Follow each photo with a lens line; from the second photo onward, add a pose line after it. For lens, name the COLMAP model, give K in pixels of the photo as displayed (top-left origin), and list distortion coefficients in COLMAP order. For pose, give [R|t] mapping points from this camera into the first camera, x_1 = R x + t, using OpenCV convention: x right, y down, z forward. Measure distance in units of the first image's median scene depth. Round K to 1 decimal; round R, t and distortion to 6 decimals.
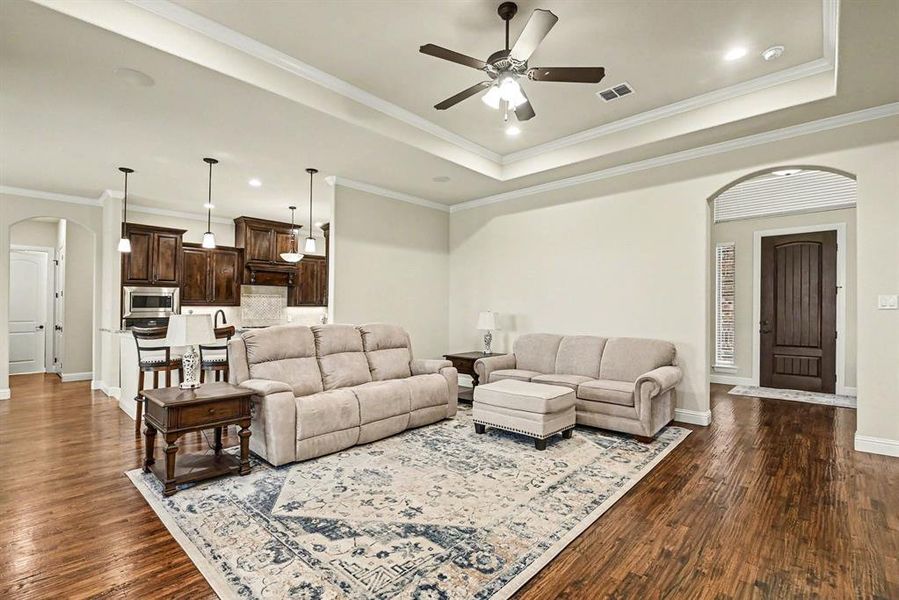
lens RADIAL K [[417.5, 0, 451.2], [0, 417.5, 306.6], [0, 0, 1]] dist [-0.000862, -0.000359]
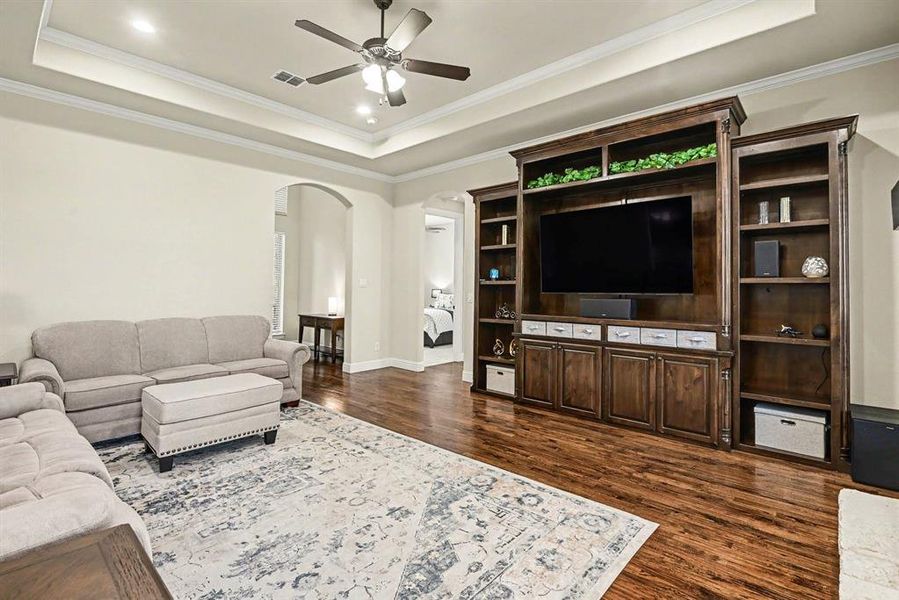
lens RADIAL K [[417.5, 0, 447.9], [0, 417.5, 296.5], [0, 0, 1]] dist [-0.000862, -0.000359]
pose [[-0.005108, -0.019374, 0.999799, -0.782196], [-0.012806, 0.999732, 0.019307, 0.005156], [-0.999905, -0.012705, -0.005354, 0.718960]]
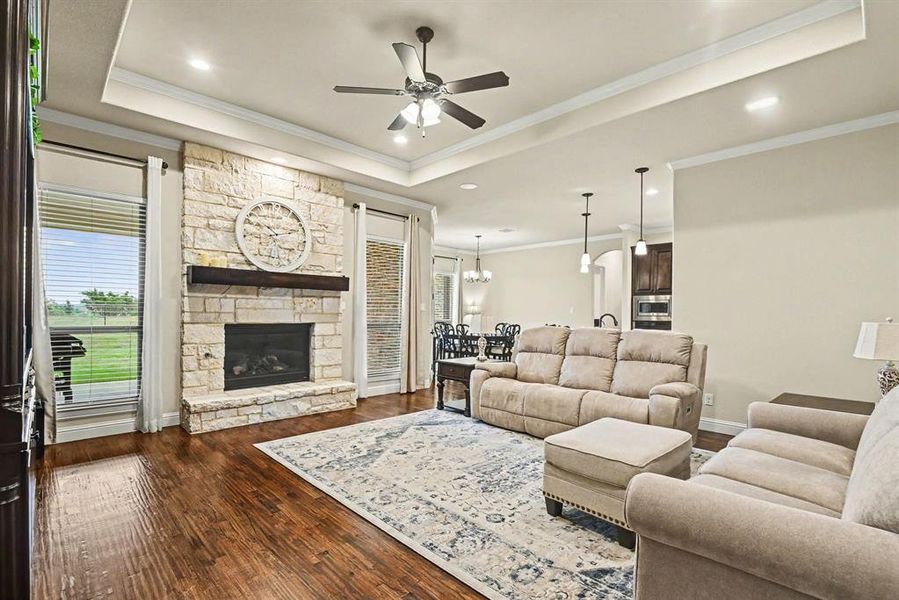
lens RADIAL K [[417.5, 0, 446.0], [0, 417.5, 307.3], [0, 0, 1]] dist [-0.000862, -0.000359]
pose [[-0.067263, -0.013286, -0.997647, 1.059642], [-0.003087, 0.999909, -0.013107, 0.009449], [0.997731, 0.002198, -0.067298, 0.995369]]
